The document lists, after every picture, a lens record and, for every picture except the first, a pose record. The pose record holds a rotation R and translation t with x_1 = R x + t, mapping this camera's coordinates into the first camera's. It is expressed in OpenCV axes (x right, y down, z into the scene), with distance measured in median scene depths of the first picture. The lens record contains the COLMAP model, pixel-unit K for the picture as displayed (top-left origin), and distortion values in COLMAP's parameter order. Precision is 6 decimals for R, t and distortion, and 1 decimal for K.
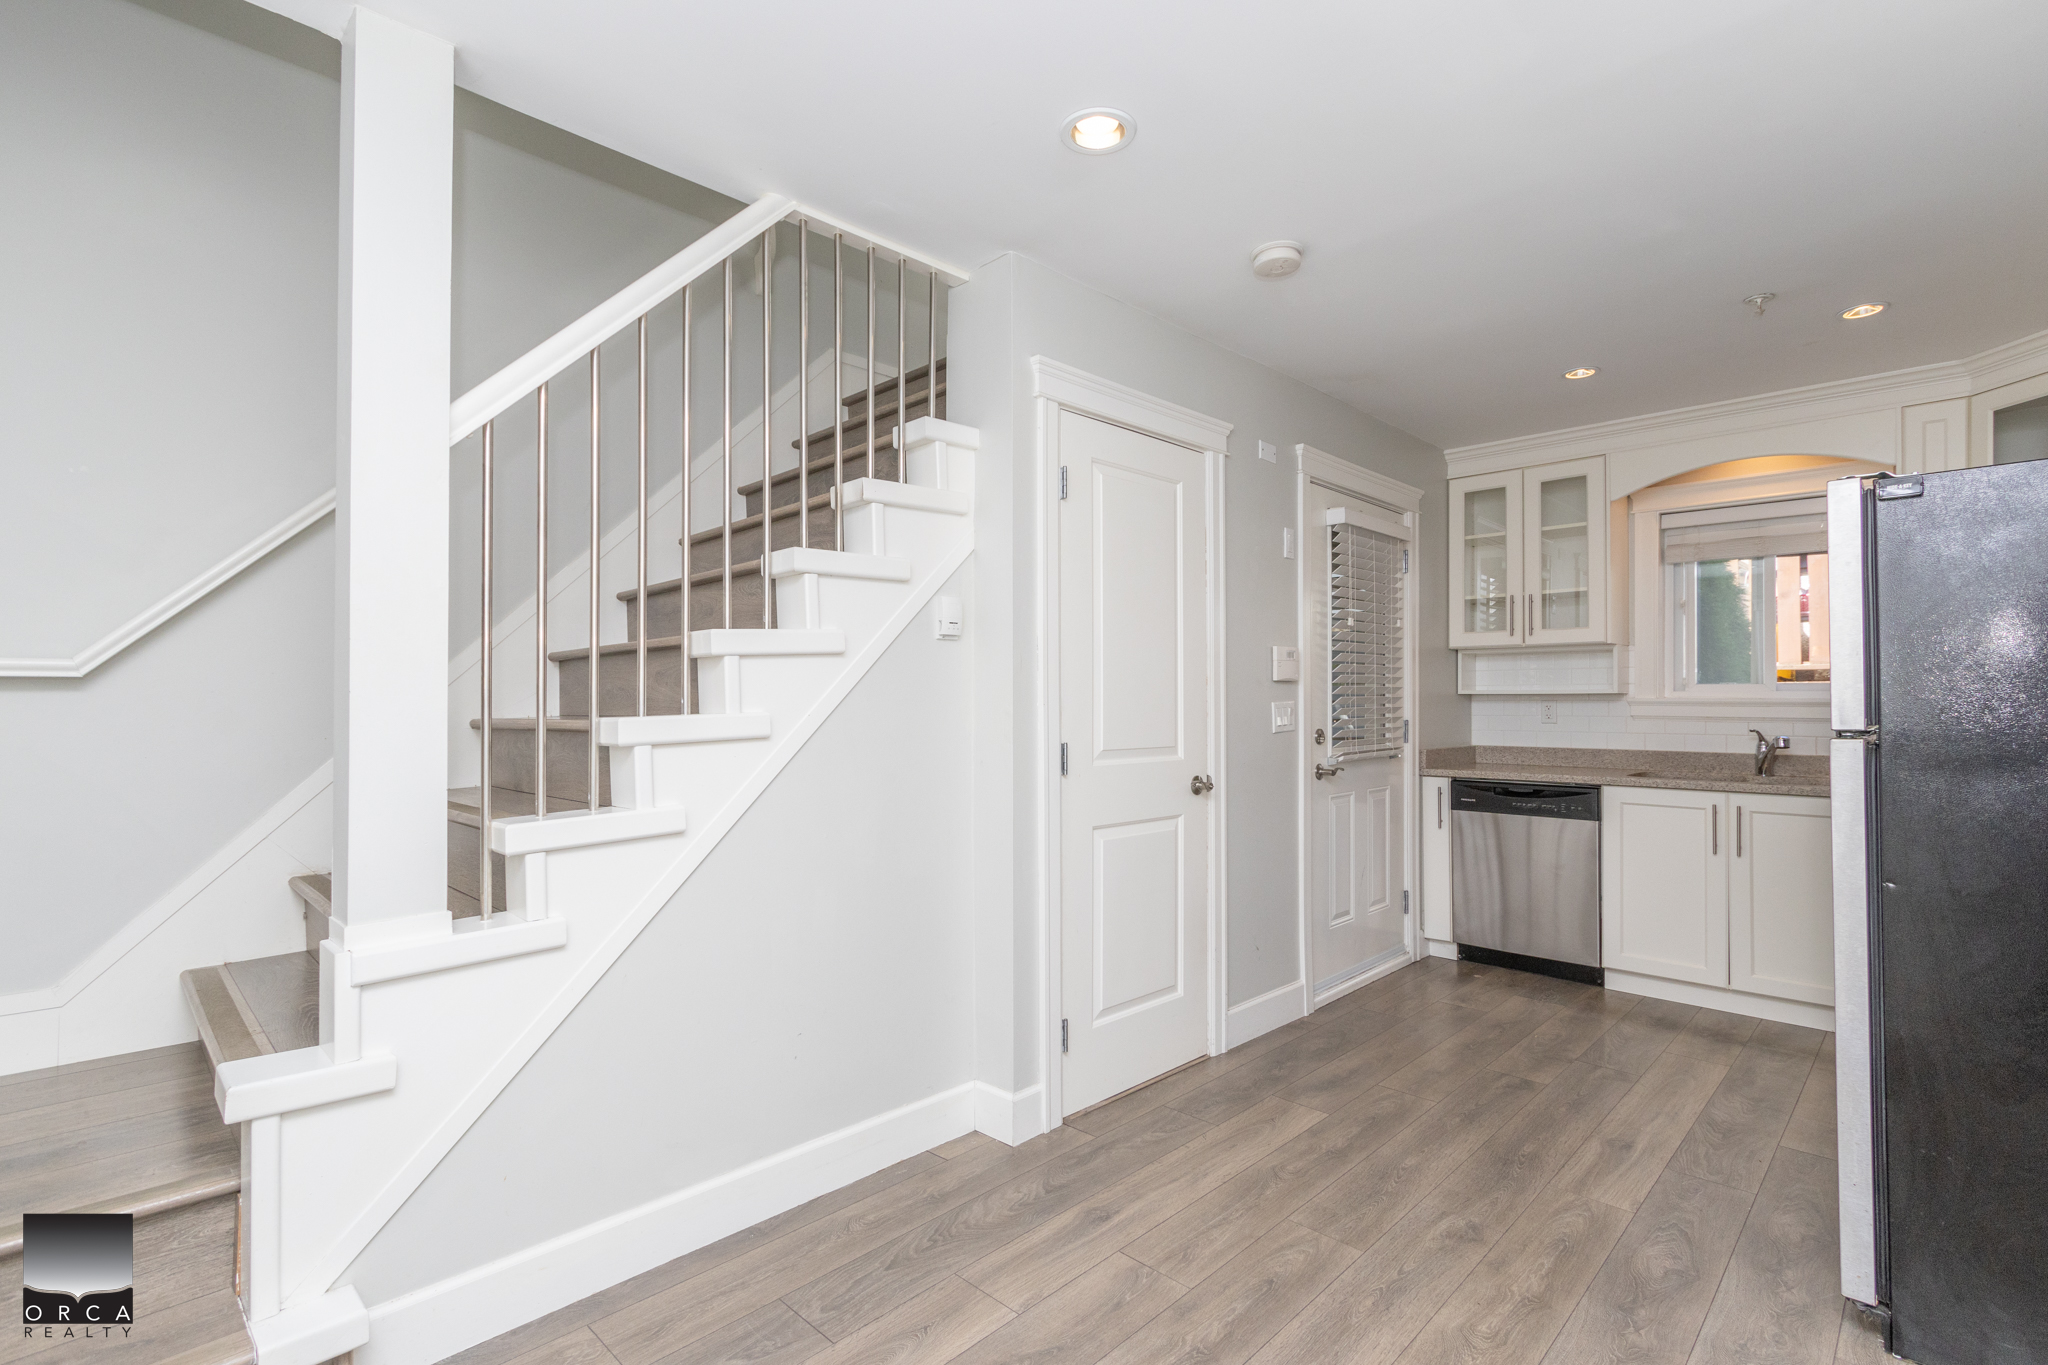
lens RADIAL K [[943.0, 0, 1028.4], [0, 943.0, 690.0], [0, 0, 1]] dist [0.003089, -0.001044]
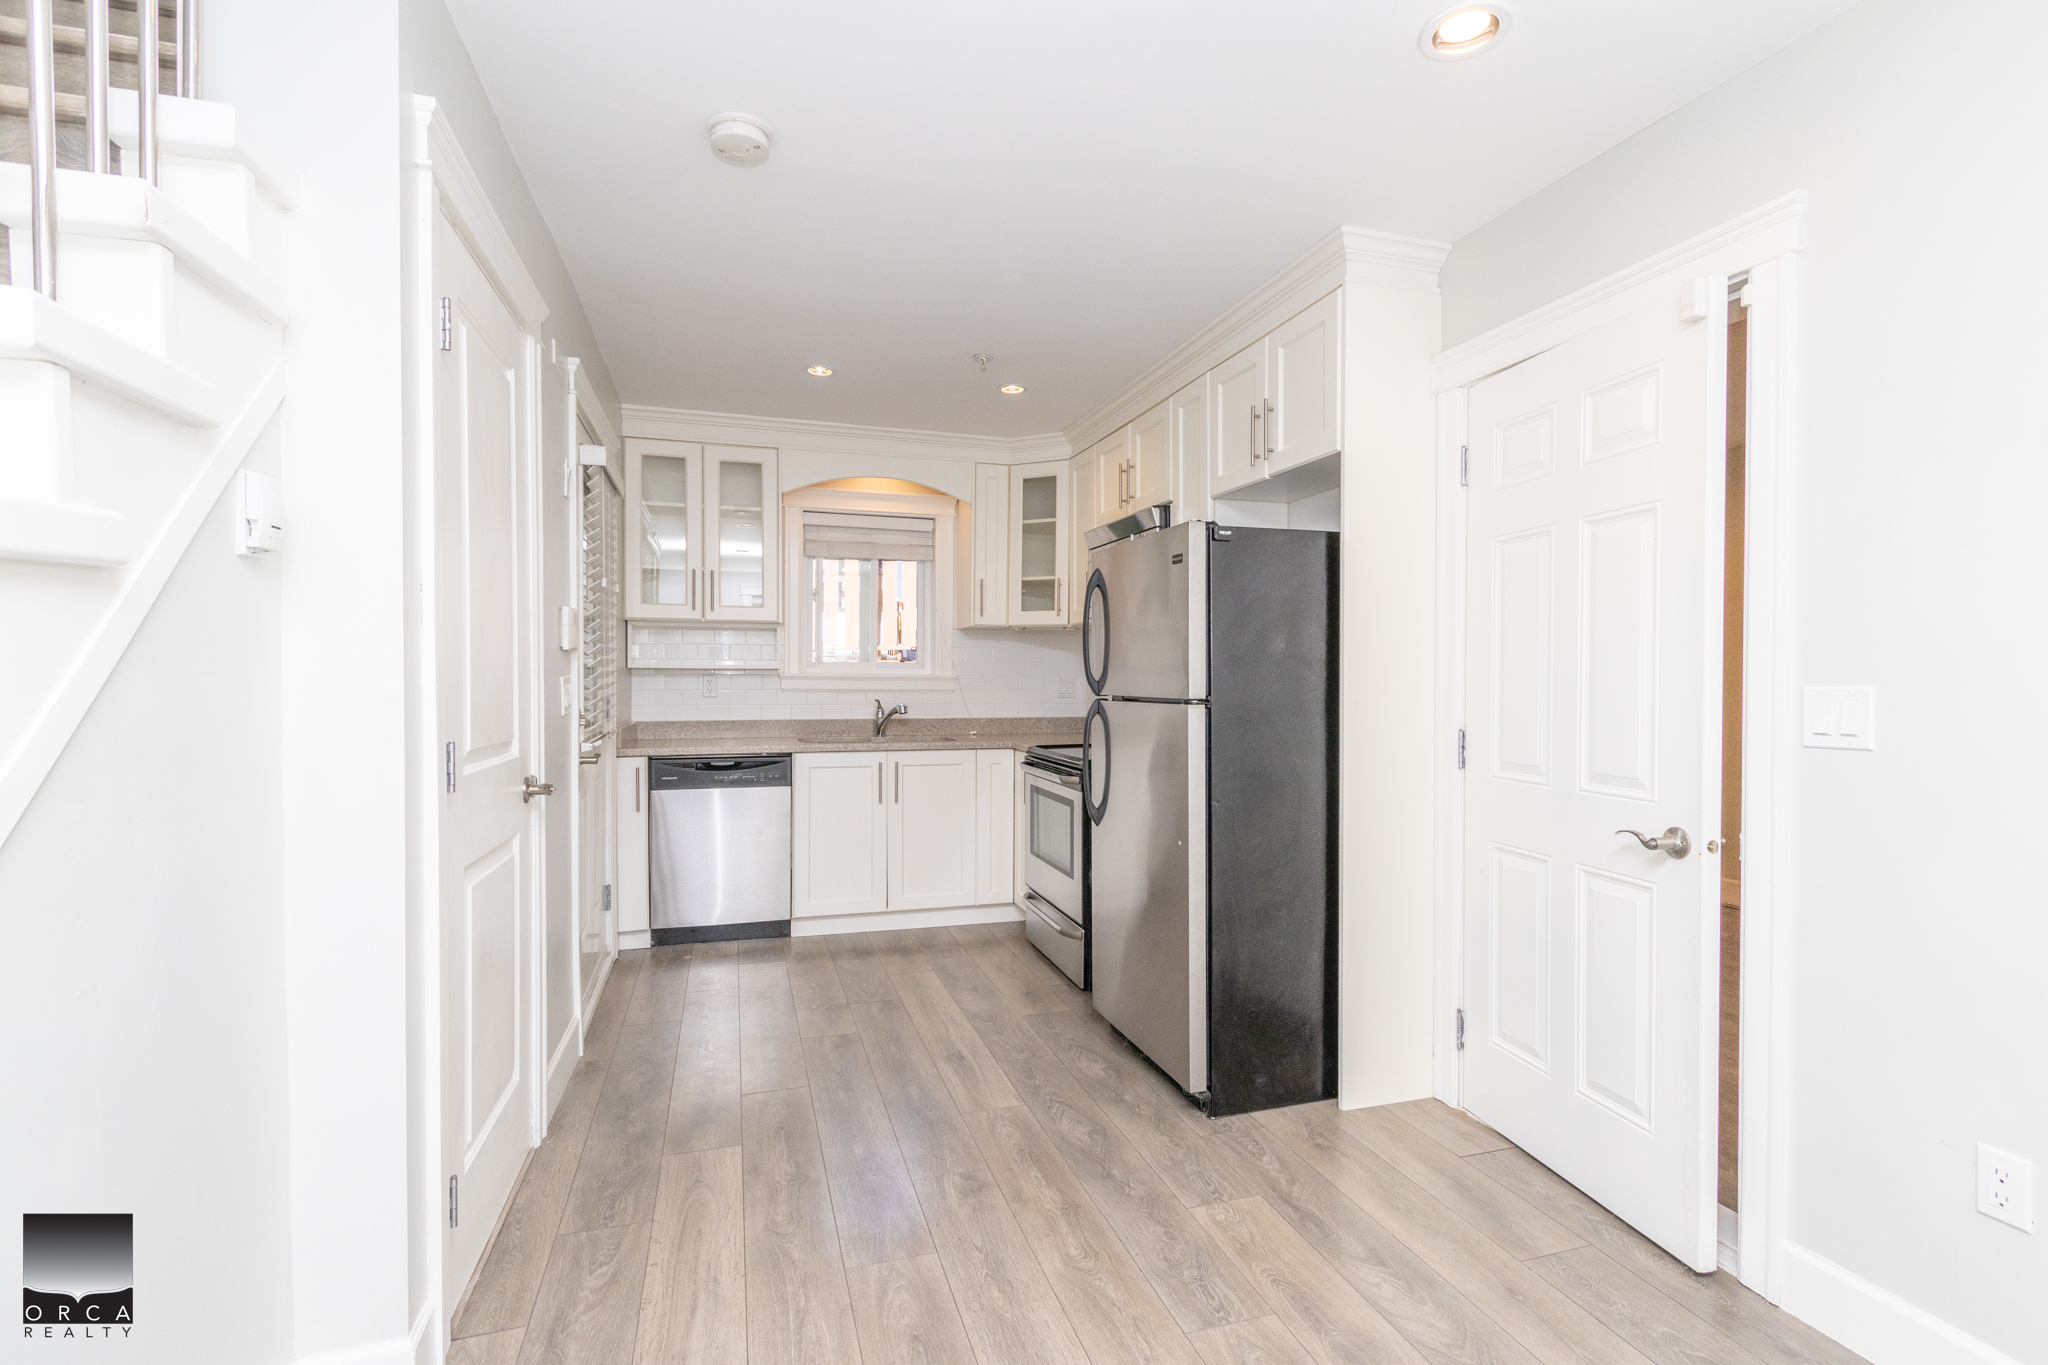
lens RADIAL K [[943.0, 0, 1028.4], [0, 943.0, 690.0], [0, 0, 1]] dist [0.003089, -0.001044]
pose [[0.471619, -0.011860, 0.881722, -0.257716], [-0.014435, 0.999672, 0.021167, 0.001323], [-0.881684, -0.022711, 0.471293, 0.281162]]
